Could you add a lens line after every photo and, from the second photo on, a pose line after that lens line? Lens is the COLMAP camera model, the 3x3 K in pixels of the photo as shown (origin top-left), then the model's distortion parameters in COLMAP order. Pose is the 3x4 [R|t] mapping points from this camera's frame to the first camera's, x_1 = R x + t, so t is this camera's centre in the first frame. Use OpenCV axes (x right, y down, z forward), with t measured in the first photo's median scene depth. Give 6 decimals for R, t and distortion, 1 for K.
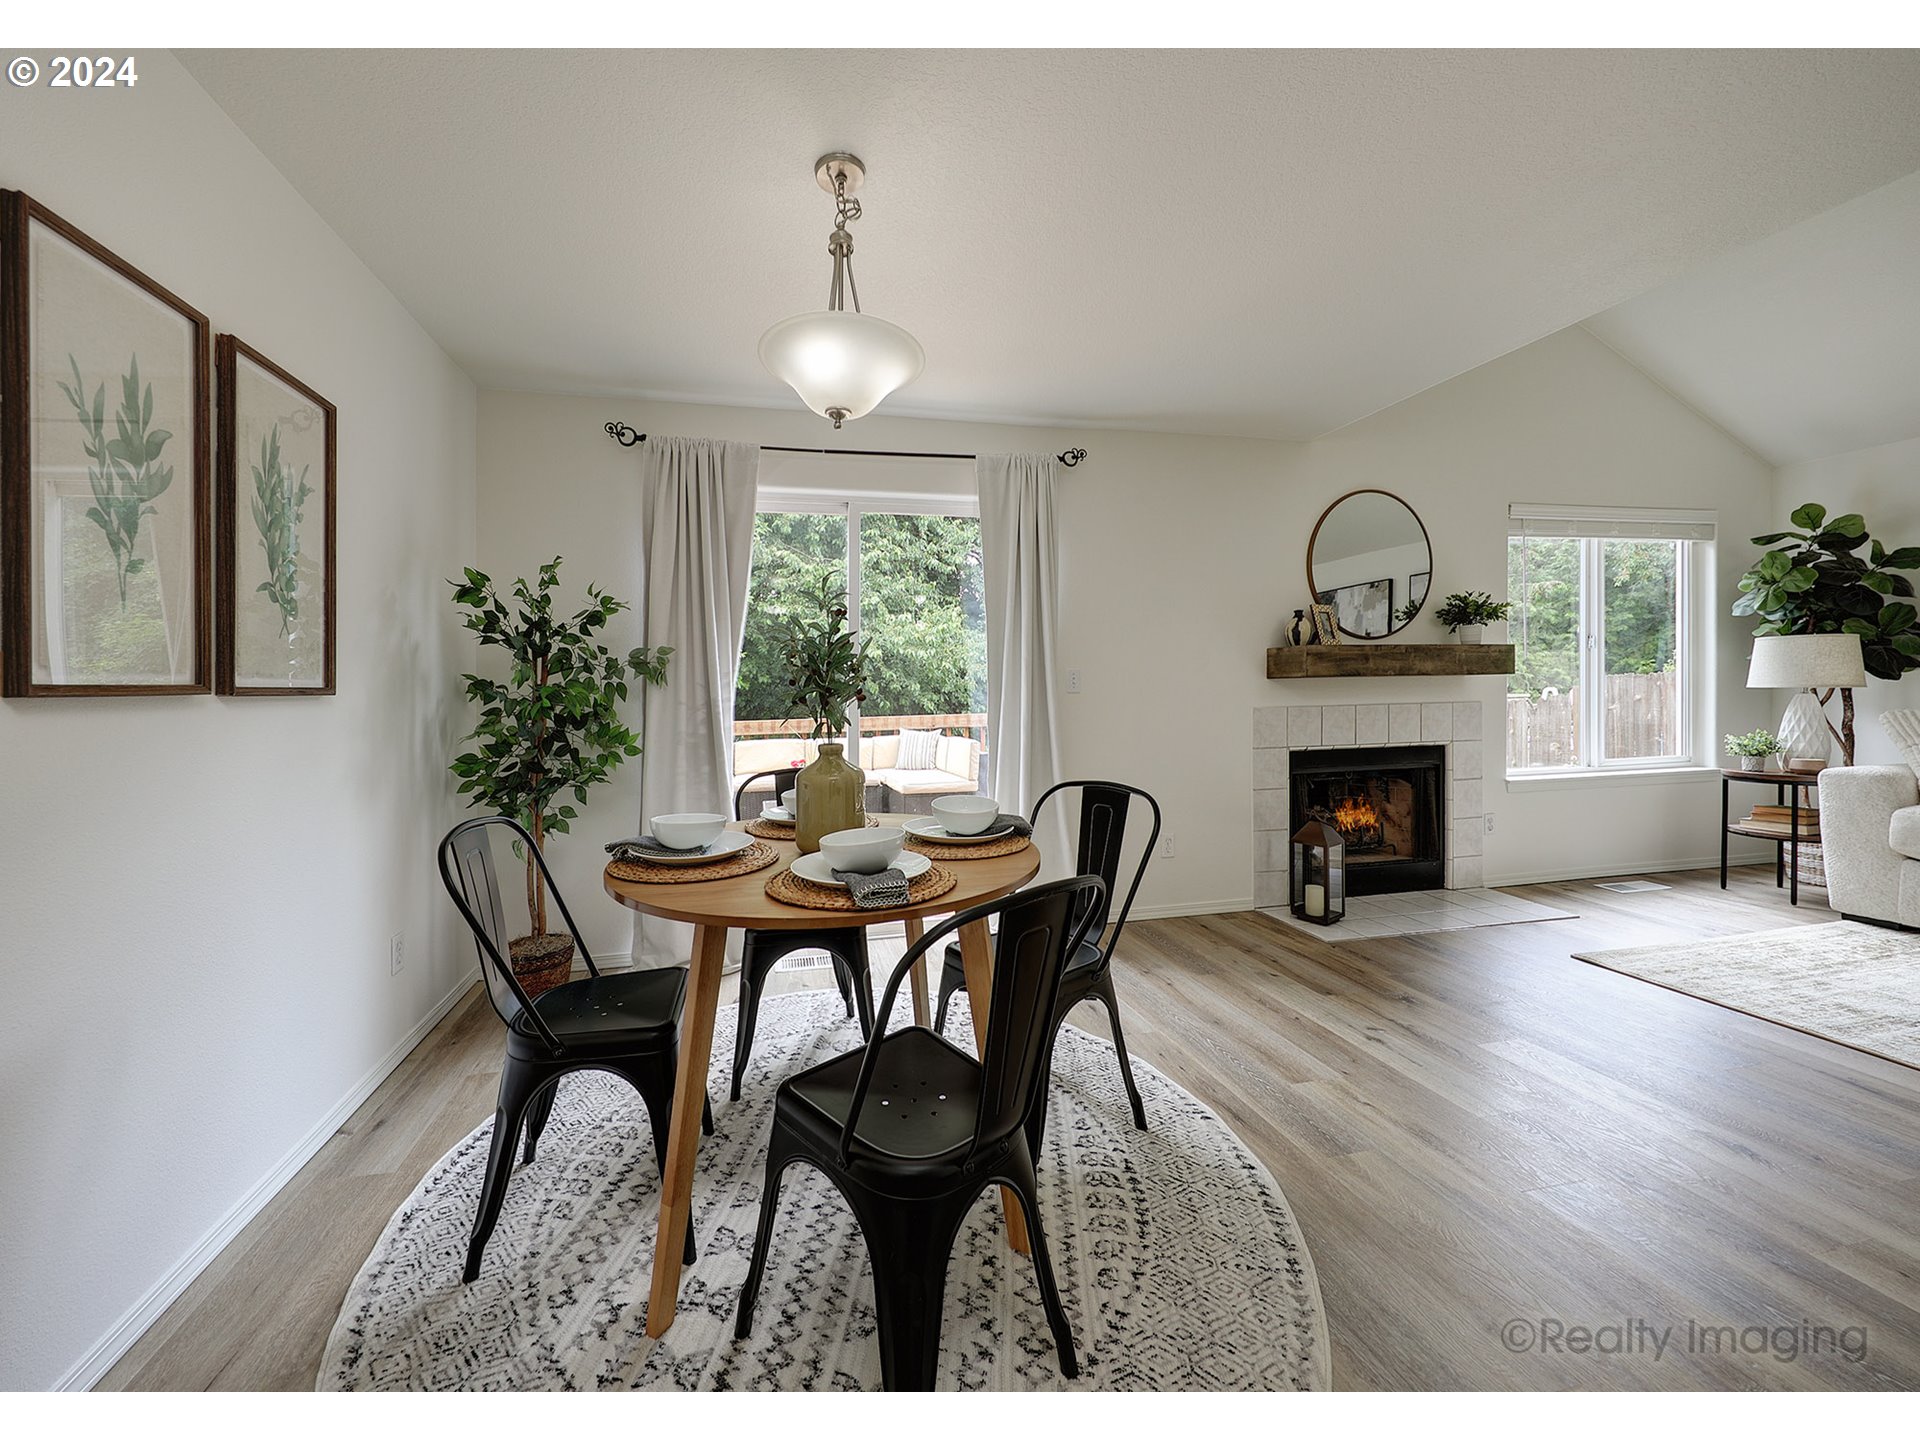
lens RADIAL K [[747.8, 0, 906.7], [0, 747.8, 699.6], [0, 0, 1]] dist [-0.008390, -0.001271]
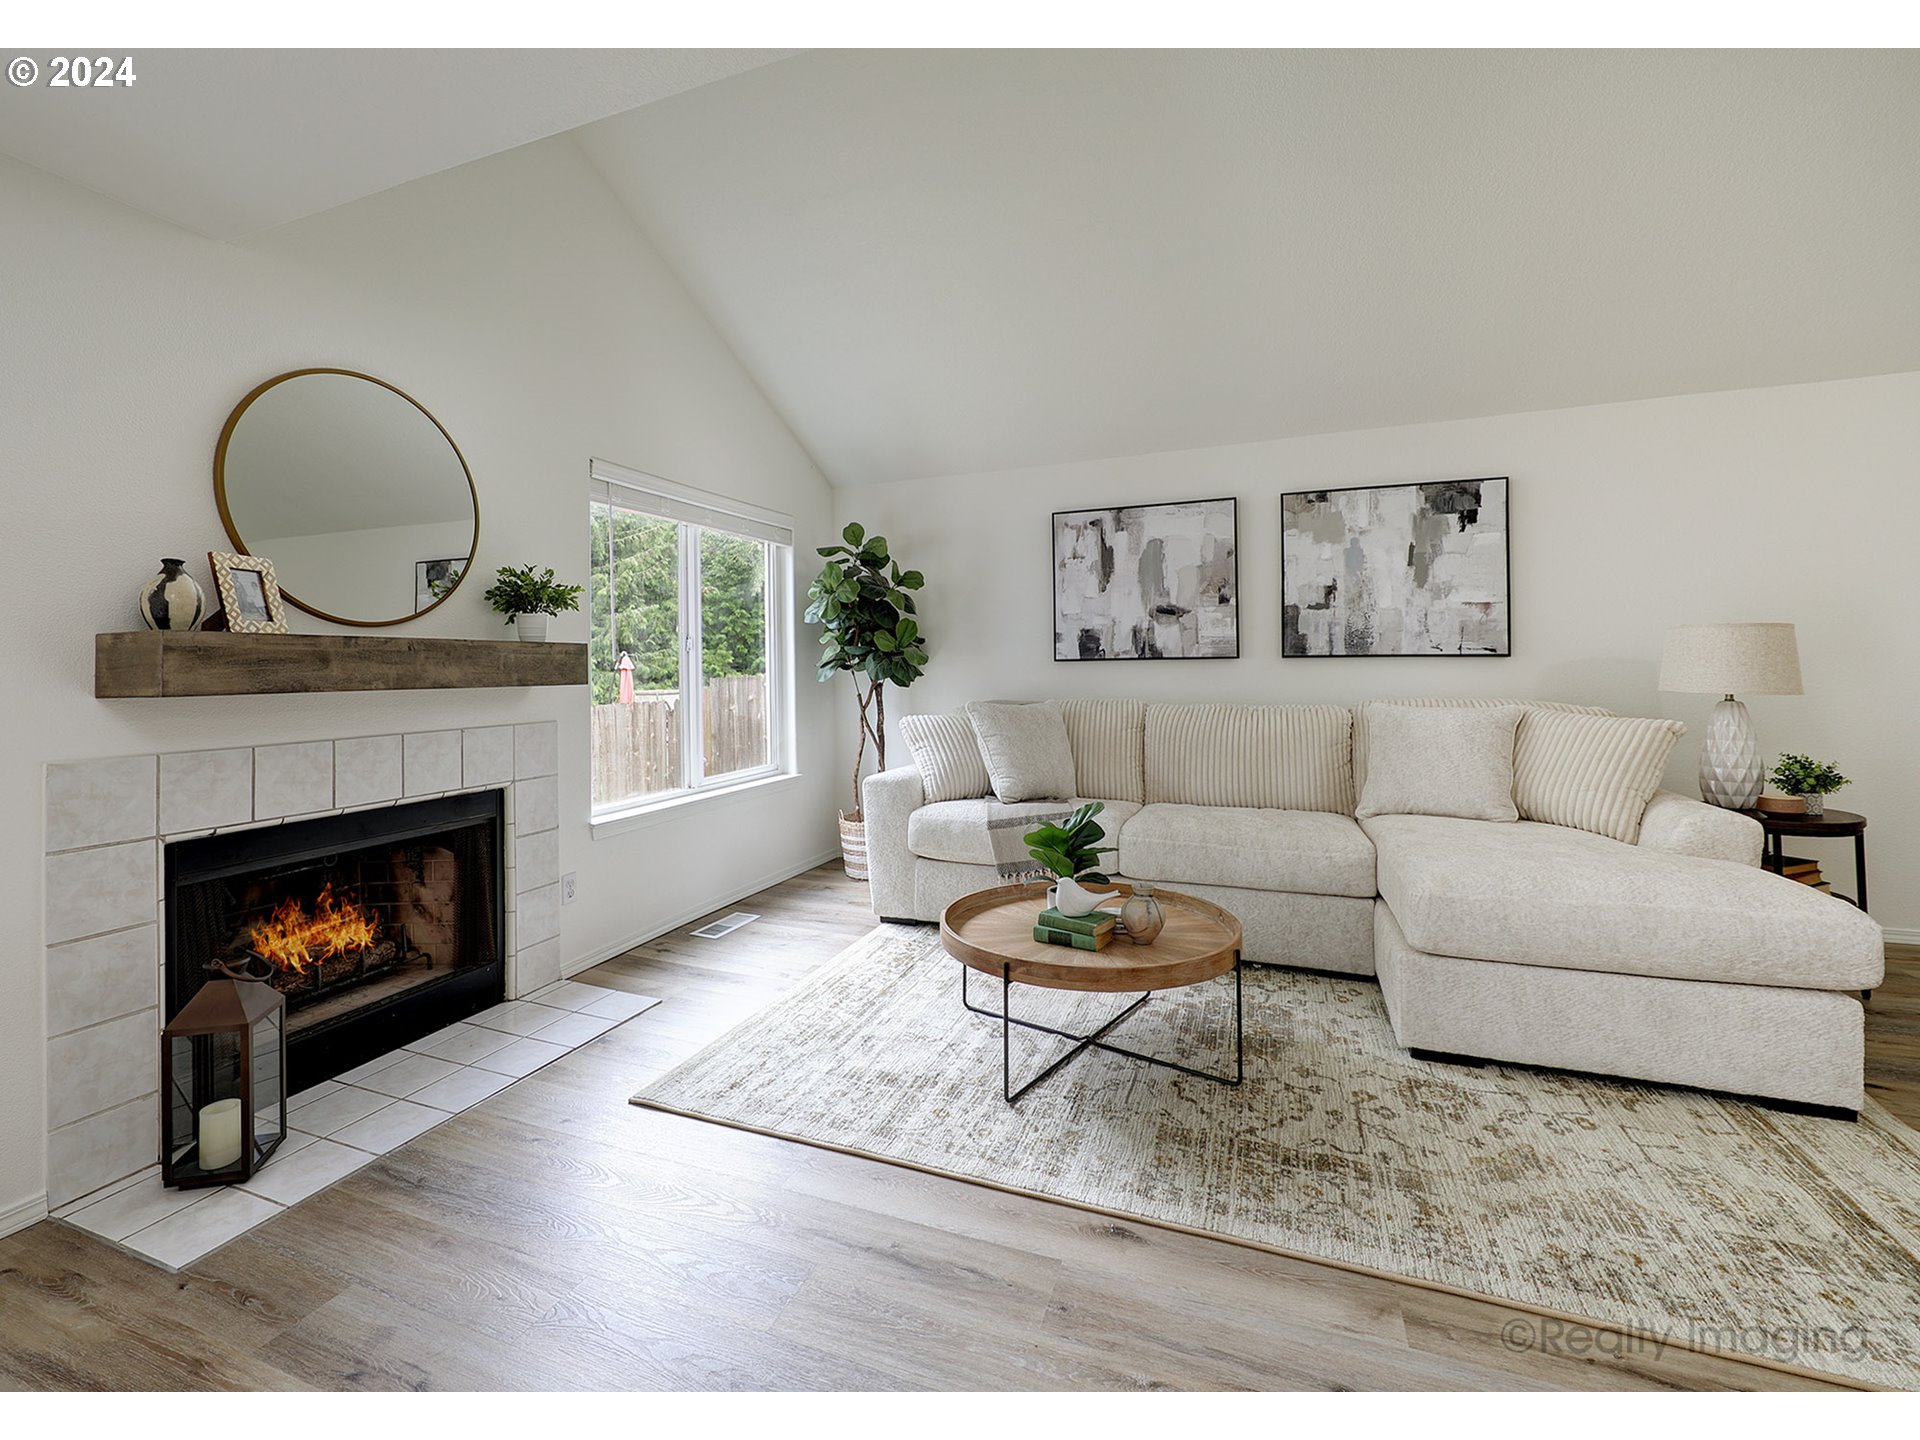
lens RADIAL K [[799.5, 0, 962.7], [0, 799.5, 664.9], [0, 0, 1]] dist [0.001101, -0.001519]
pose [[0.530033, 0.012725, 0.847881, 0.338225], [0.018197, 0.999486, -0.026376, -0.025434], [-0.847782, 0.029409, 0.529529, 0.264836]]
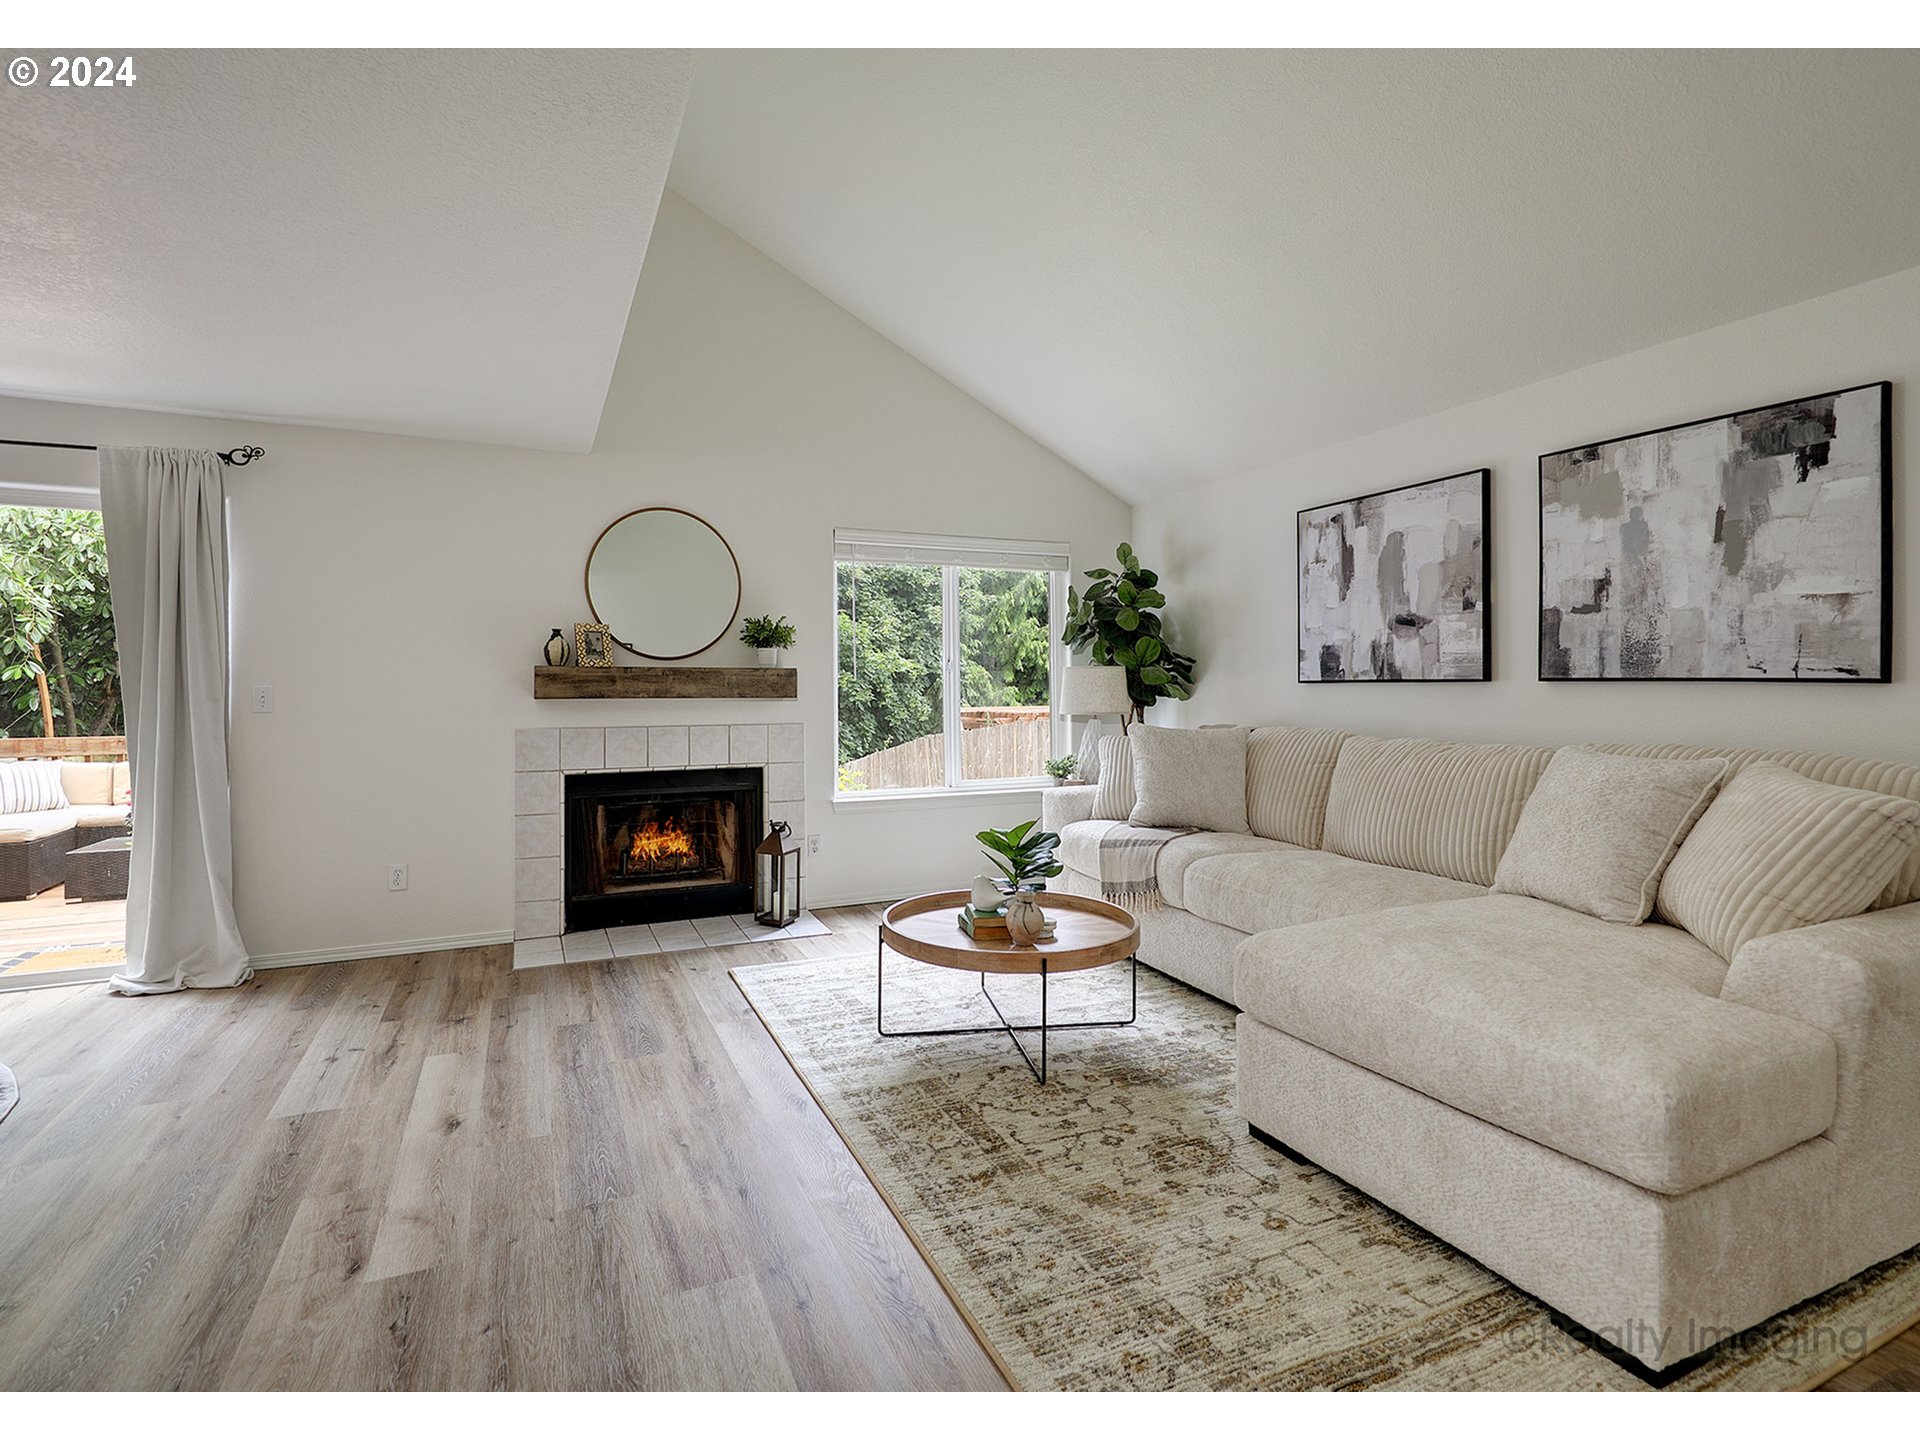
lens RADIAL K [[925.6, 0, 962.6], [0, 925.6, 702.9], [0, 0, 1]] dist [0.000919, -0.000961]
pose [[0.969031, 0.011725, 0.246659, 0.705329], [-0.011150, 0.999931, -0.003729, -0.024372], [-0.246685, 0.000863, 0.969095, -0.277225]]
